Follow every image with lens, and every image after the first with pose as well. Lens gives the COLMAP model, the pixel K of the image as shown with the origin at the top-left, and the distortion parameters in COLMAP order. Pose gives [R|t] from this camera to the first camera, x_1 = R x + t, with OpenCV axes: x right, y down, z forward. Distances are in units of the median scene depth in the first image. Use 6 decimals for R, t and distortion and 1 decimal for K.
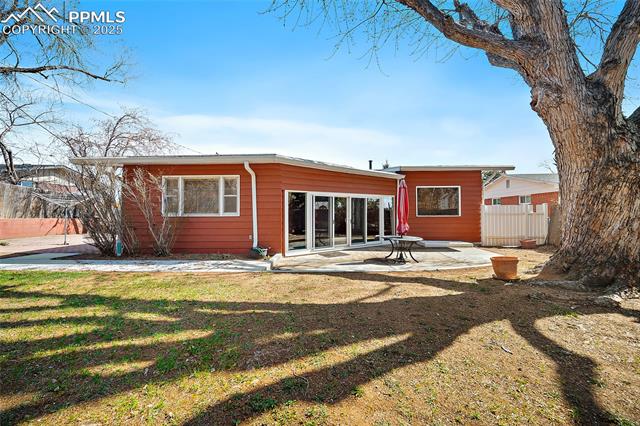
lens RADIAL K [[250.3, 0, 320.0], [0, 250.3, 213.0], [0, 0, 1]] dist [-0.001908, -0.000237]
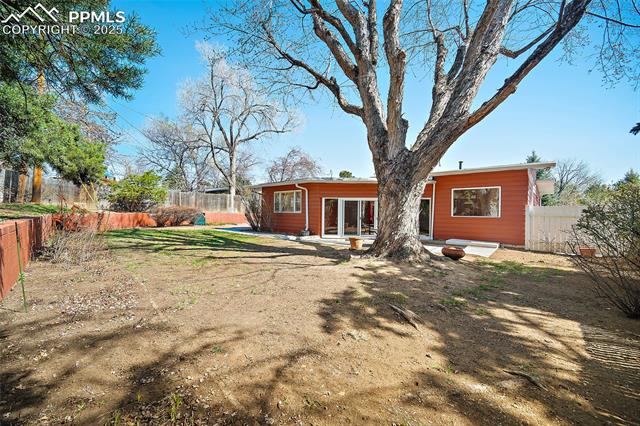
lens RADIAL K [[258.5, 0, 321.3], [0, 258.5, 211.7], [0, 0, 1]] dist [-0.000392, -0.000057]
pose [[0.763650, 0.009495, -0.645560, 0.883084], [-0.014476, 0.999892, -0.002418, 0.004389], [0.645468, 0.011191, 0.763706, -0.288439]]
